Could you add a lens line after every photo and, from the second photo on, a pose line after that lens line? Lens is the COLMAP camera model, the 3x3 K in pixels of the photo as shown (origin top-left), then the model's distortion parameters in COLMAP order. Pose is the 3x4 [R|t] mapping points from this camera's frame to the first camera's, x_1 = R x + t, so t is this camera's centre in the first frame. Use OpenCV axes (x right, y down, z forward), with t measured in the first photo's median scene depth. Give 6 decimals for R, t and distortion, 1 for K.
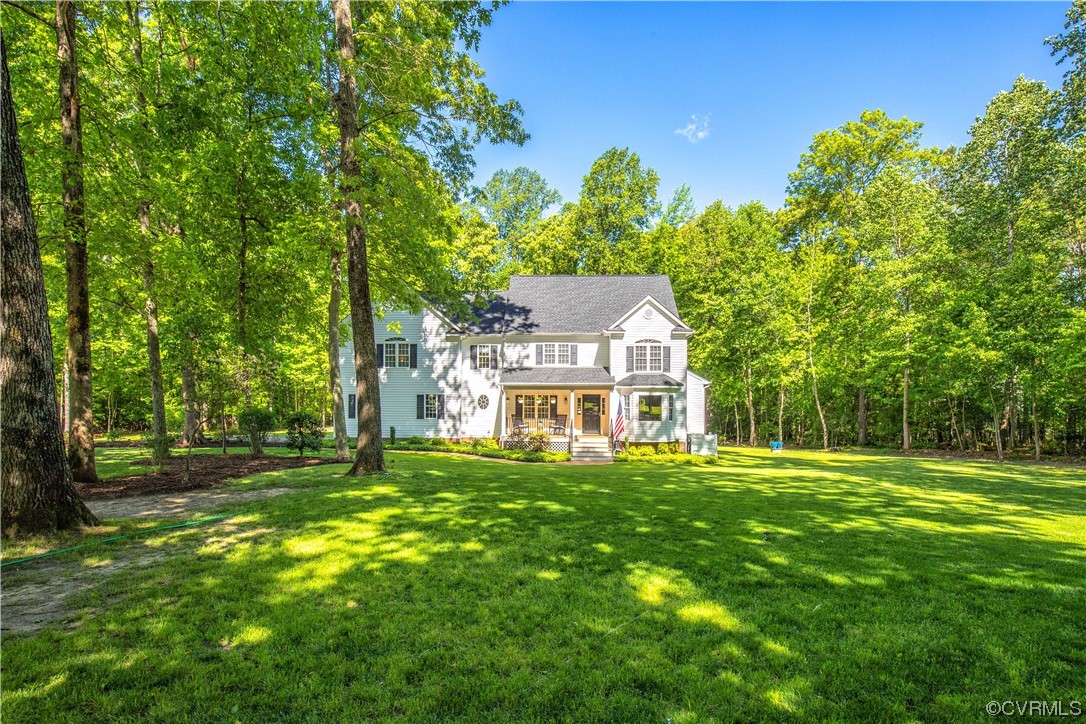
lens RADIAL K [[509.9, 0, 548.1], [0, 509.9, 389.4], [0, 0, 1]] dist [-0.057938, -0.000249]
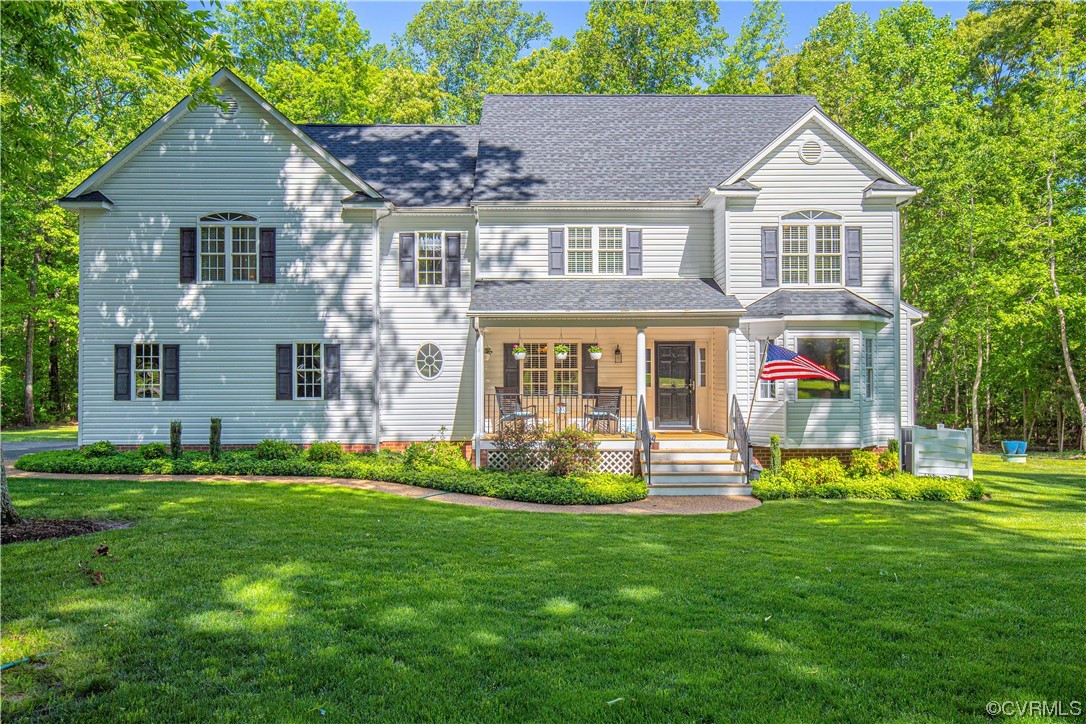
lens RADIAL K [[750.6, 0, 543.0], [0, 750.6, 362.0], [0, 0, 1]] dist [-0.039033, -0.000300]
pose [[0.999130, -0.006958, 0.041121, -0.057052], [0.006916, 0.999975, 0.001155, 0.027365], [-0.041128, -0.000869, 0.999154, 0.360185]]
